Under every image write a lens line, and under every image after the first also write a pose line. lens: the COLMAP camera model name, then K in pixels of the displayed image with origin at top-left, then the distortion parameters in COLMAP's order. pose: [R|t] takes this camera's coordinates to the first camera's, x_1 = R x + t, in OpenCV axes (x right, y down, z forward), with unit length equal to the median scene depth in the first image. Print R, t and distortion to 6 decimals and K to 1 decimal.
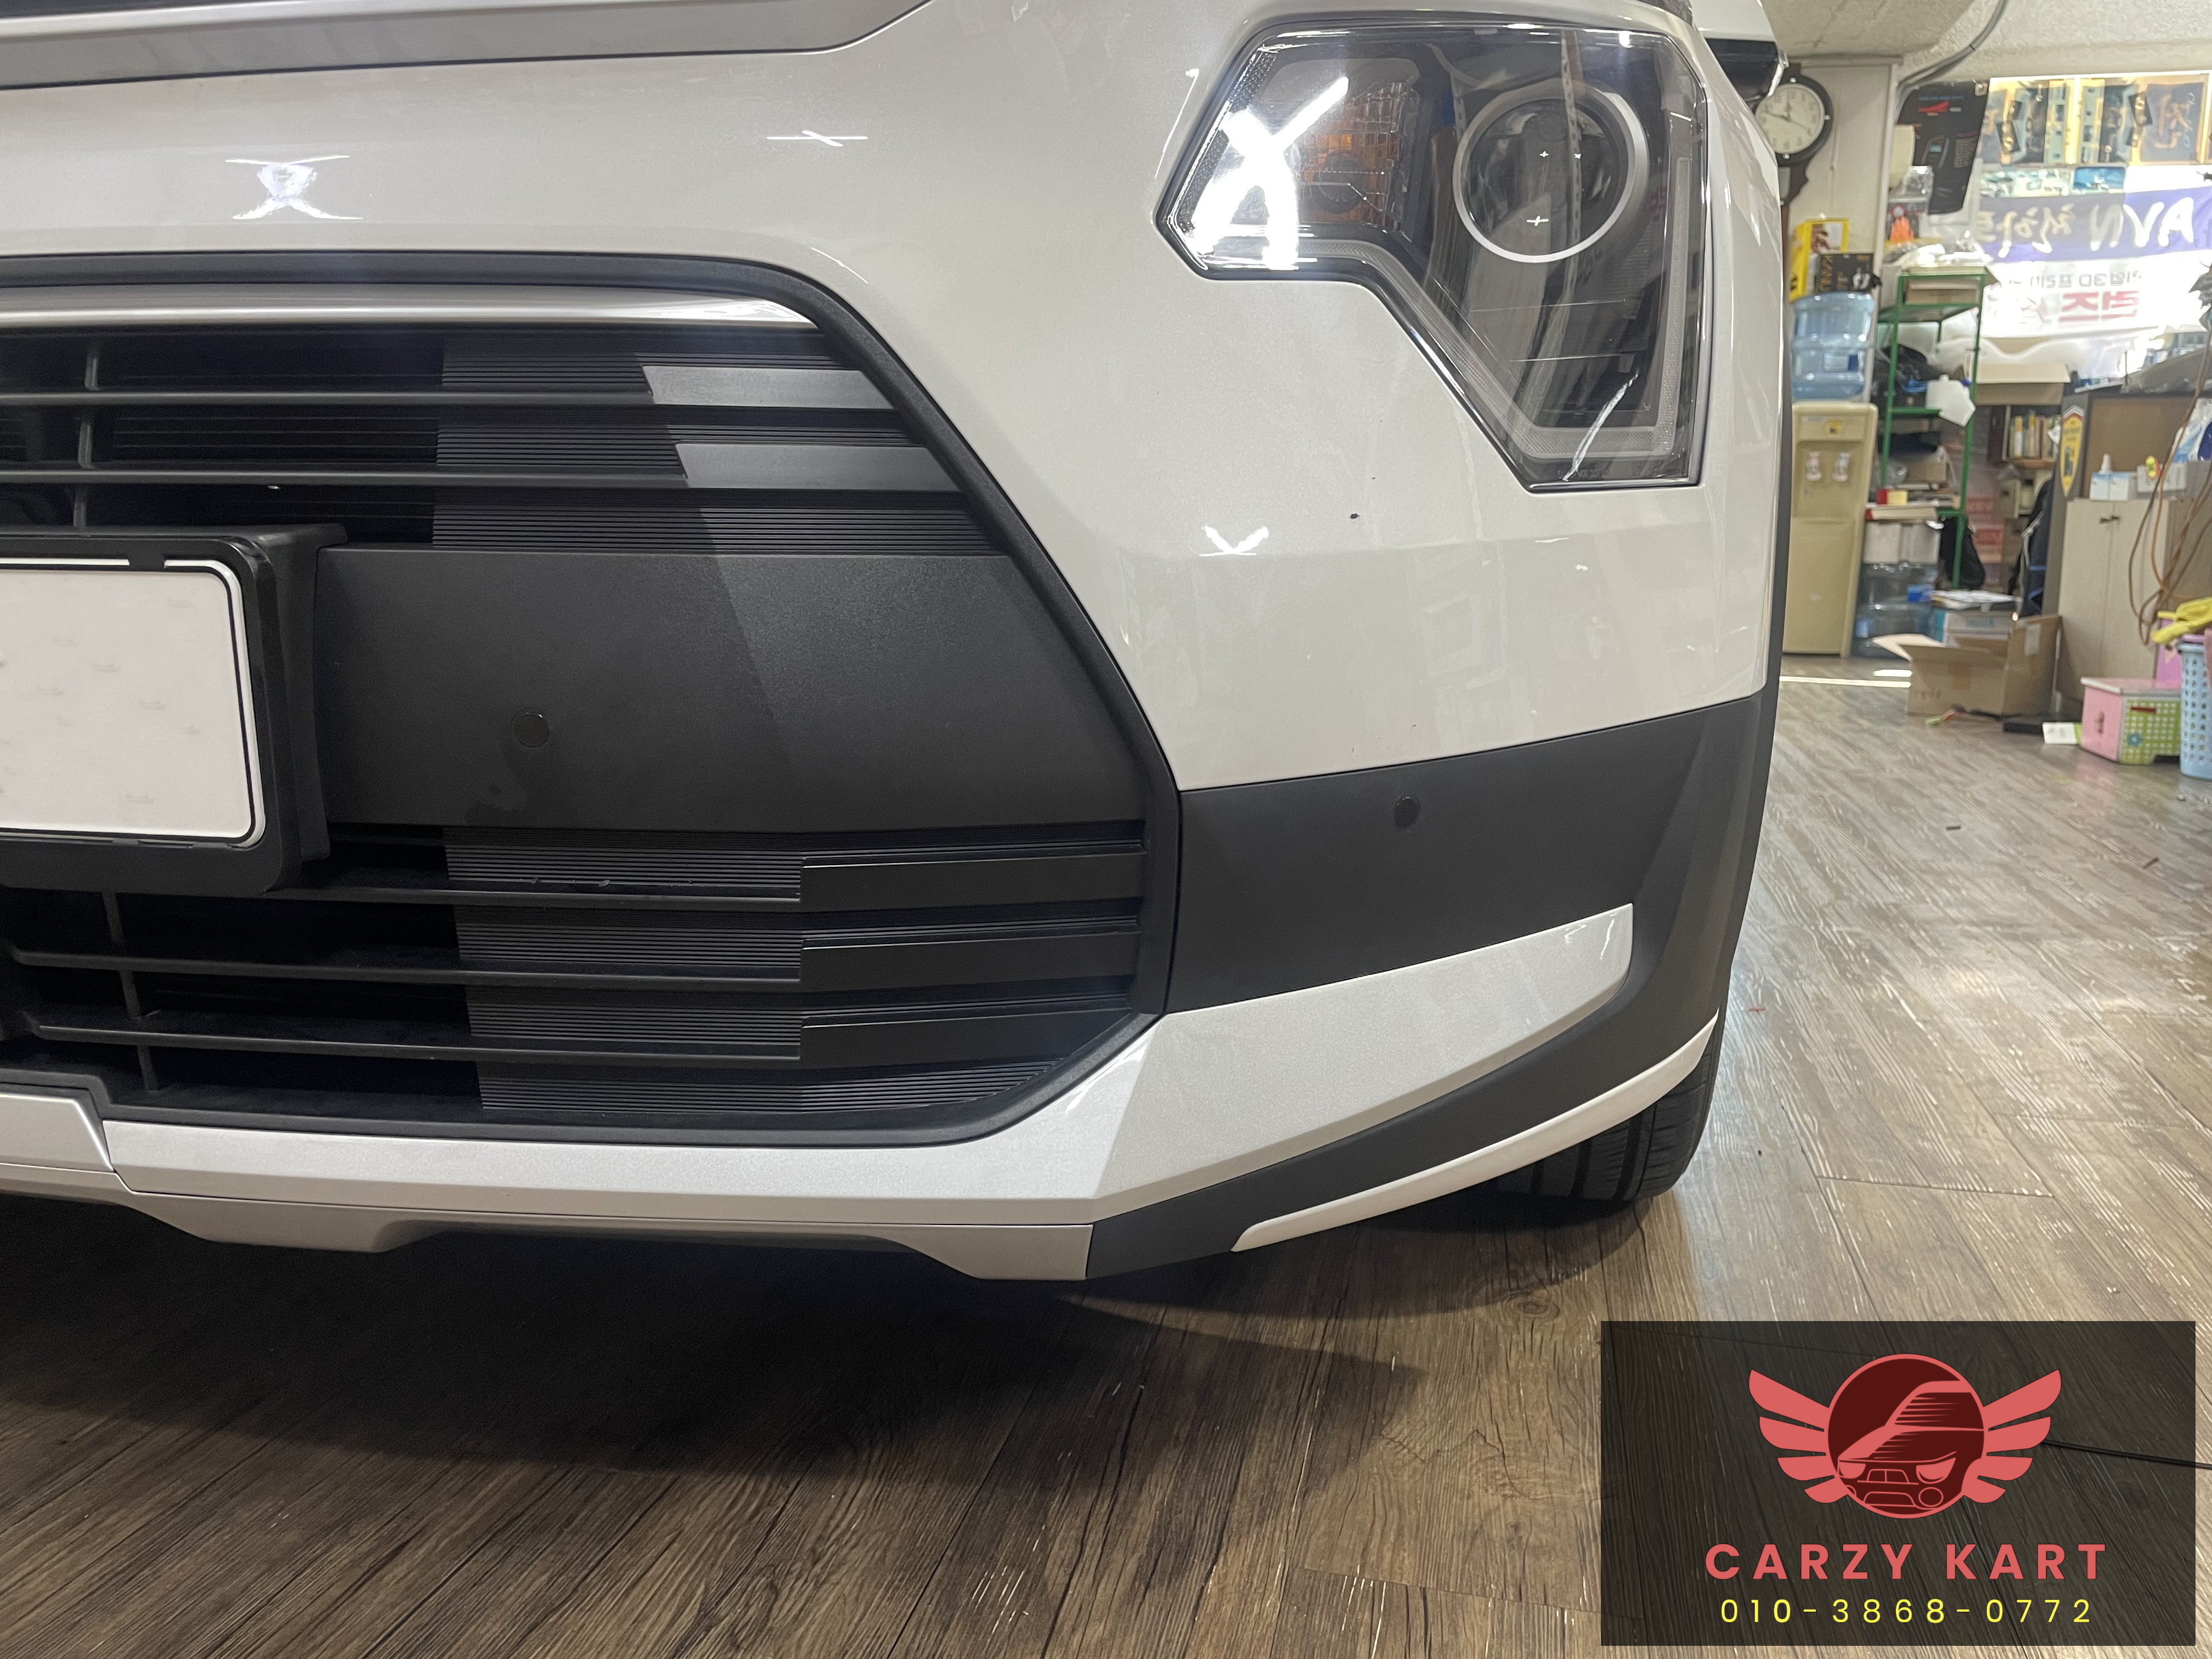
lens RADIAL K [[1600.2, 0, 1106.0], [0, 1600.2, 829.5], [0, 0, 1]] dist [0.072537, -0.096885]
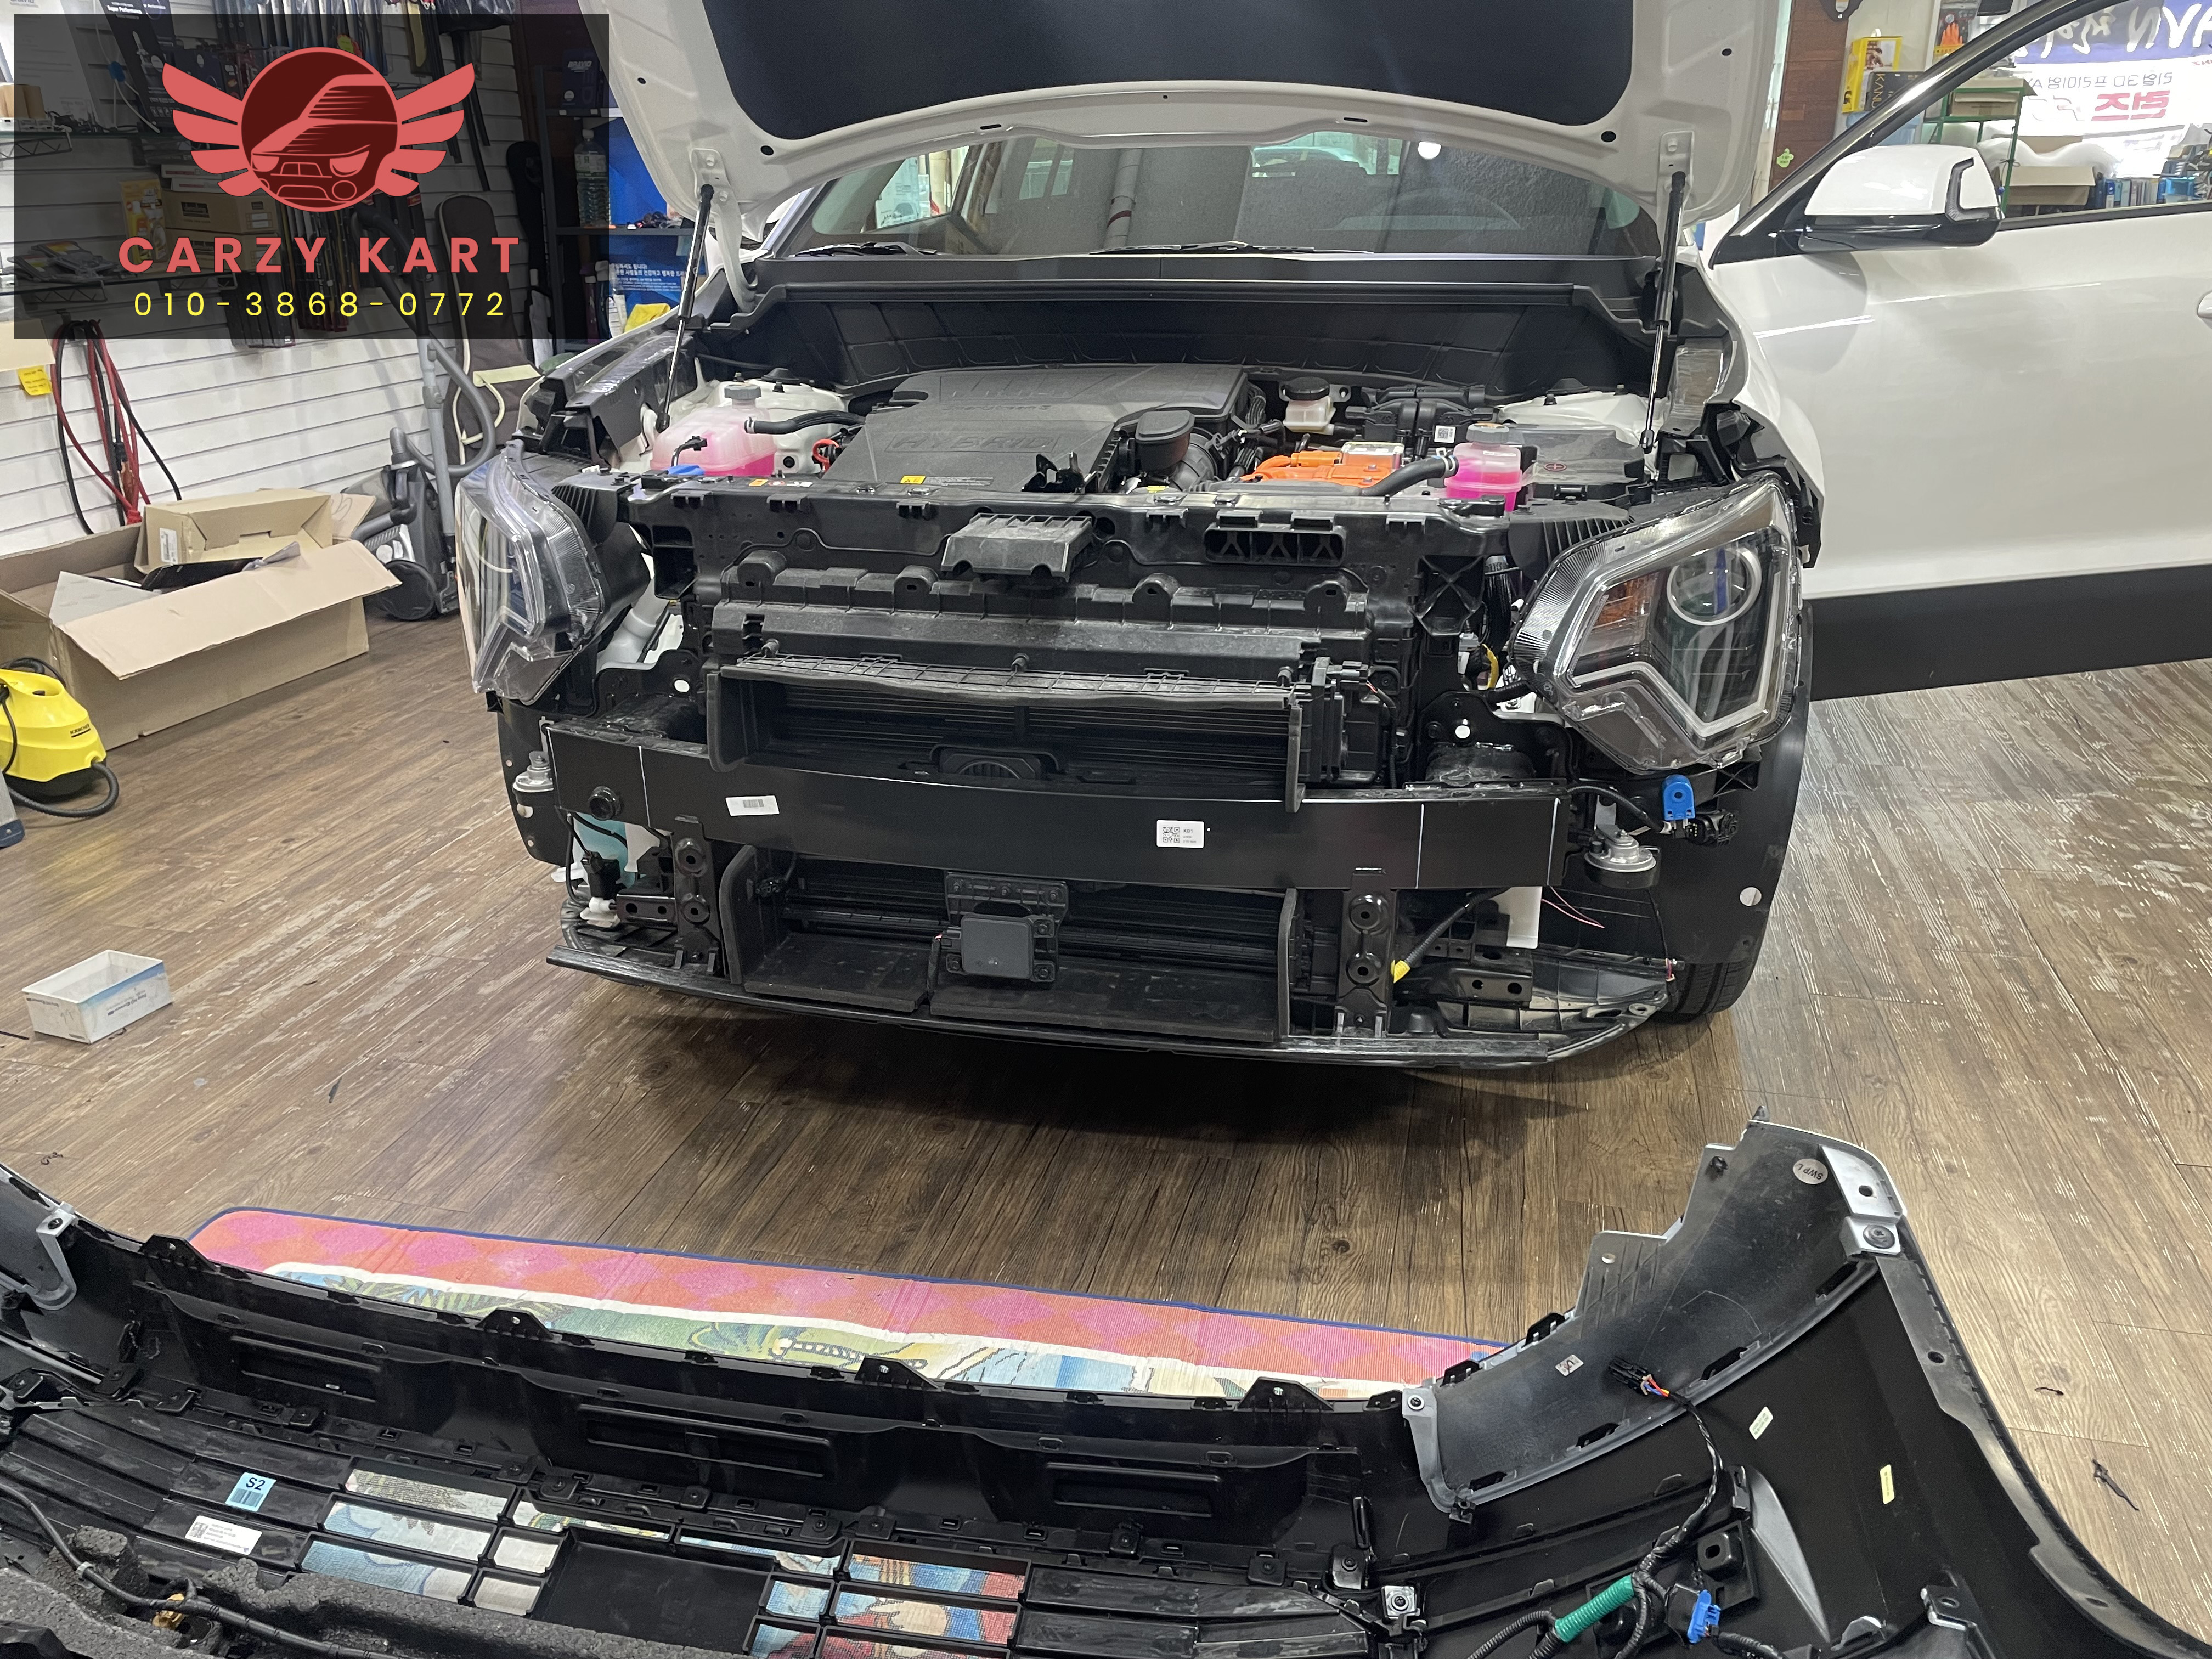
lens RADIAL K [[1692.0, 0, 1106.0], [0, 1692.0, 829.5], [0, 0, 1]] dist [0.017401, -0.047566]
pose [[0.999885, -0.001998, 0.015011, -0.155127], [-0.000824, 0.982611, 0.185676, -0.134809], [-0.015121, -0.185667, 0.982496, -0.335915]]
